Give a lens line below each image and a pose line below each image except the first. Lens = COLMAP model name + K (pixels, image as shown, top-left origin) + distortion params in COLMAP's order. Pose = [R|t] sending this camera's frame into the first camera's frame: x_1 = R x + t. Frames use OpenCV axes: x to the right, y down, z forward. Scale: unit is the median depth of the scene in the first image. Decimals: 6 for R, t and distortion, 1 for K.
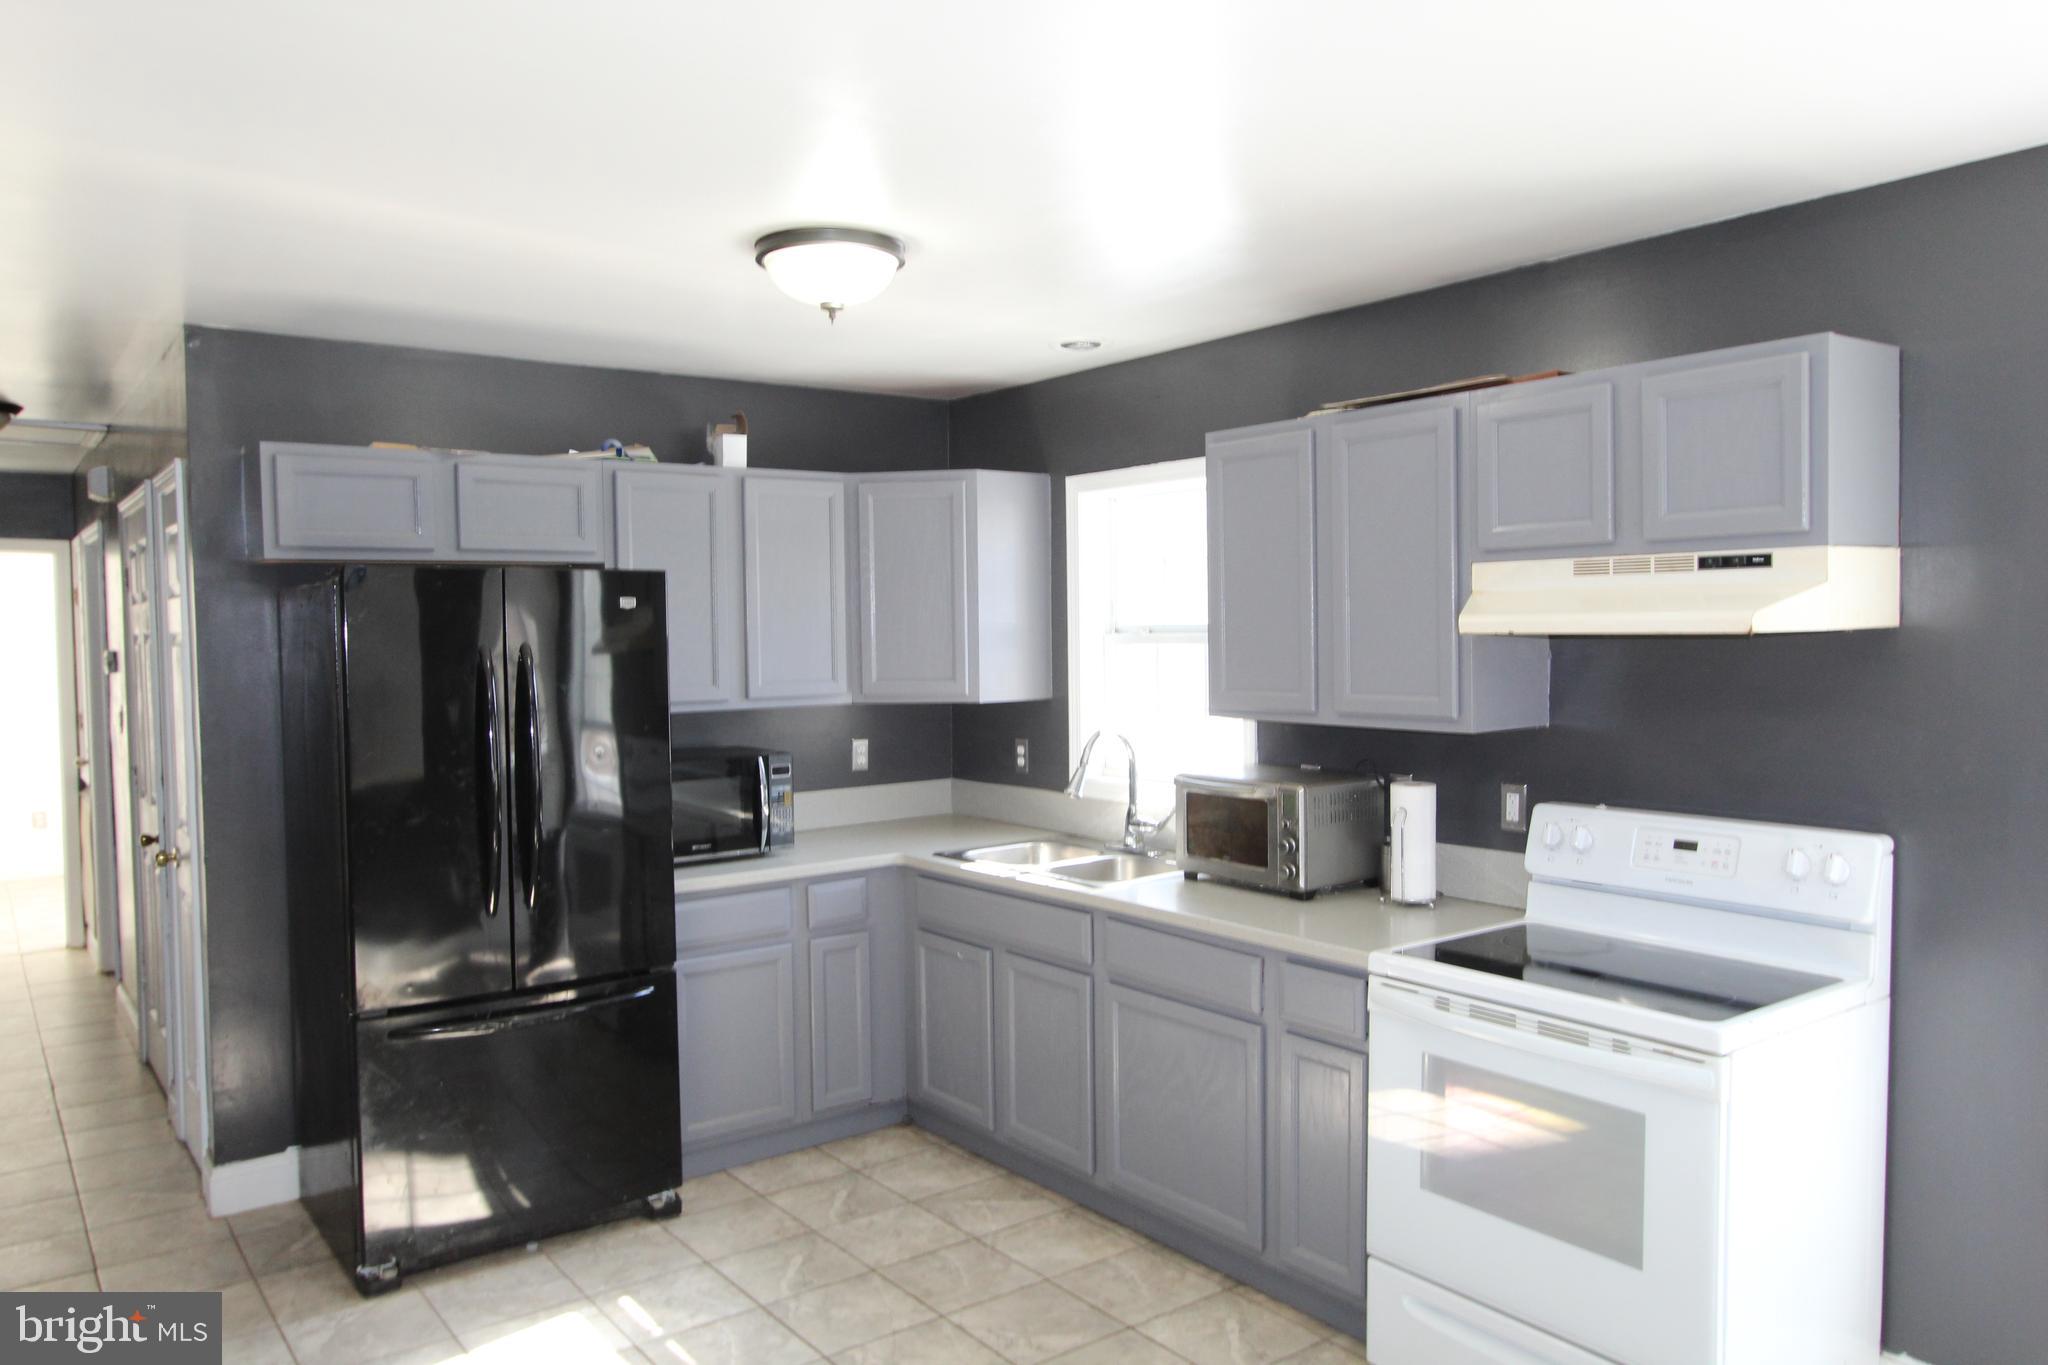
lens RADIAL K [[1468.3, 0, 1025.6], [0, 1468.3, 670.6], [0, 0, 1]] dist [0.025184, 0.000103]
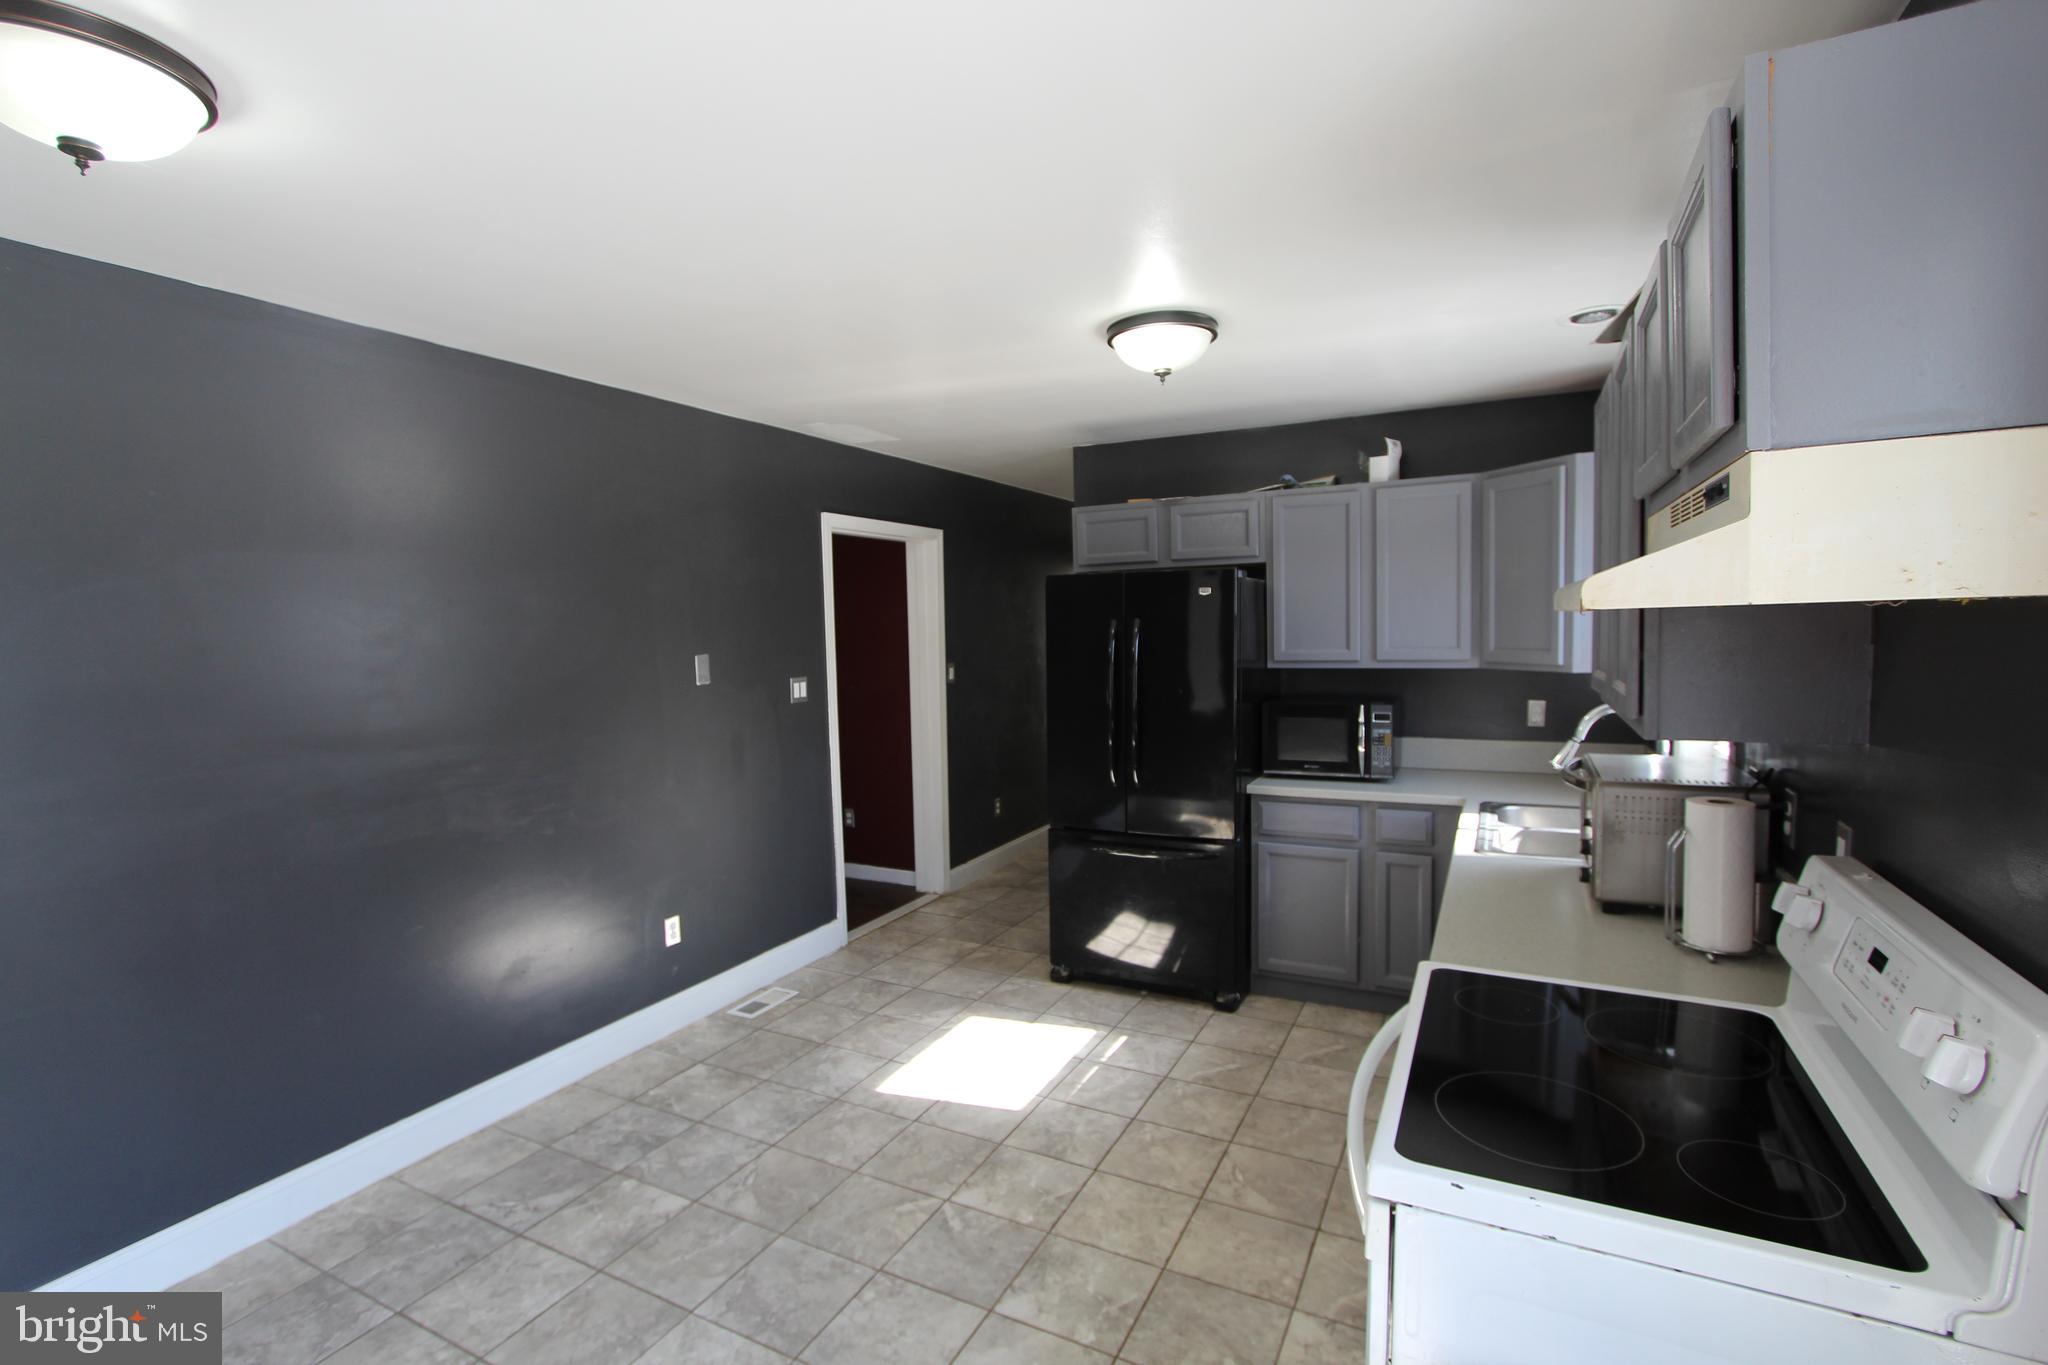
lens RADIAL K [[939.2, 0, 1015.9], [0, 939.2, 681.6], [0, 0, 1]] dist [-0.022888, 0.004304]
pose [[0.443009, 0.053556, -0.894916, 0.476095], [-0.020059, 0.998556, 0.049829, 0.003407], [0.896293, -0.004123, 0.443444, 0.404339]]
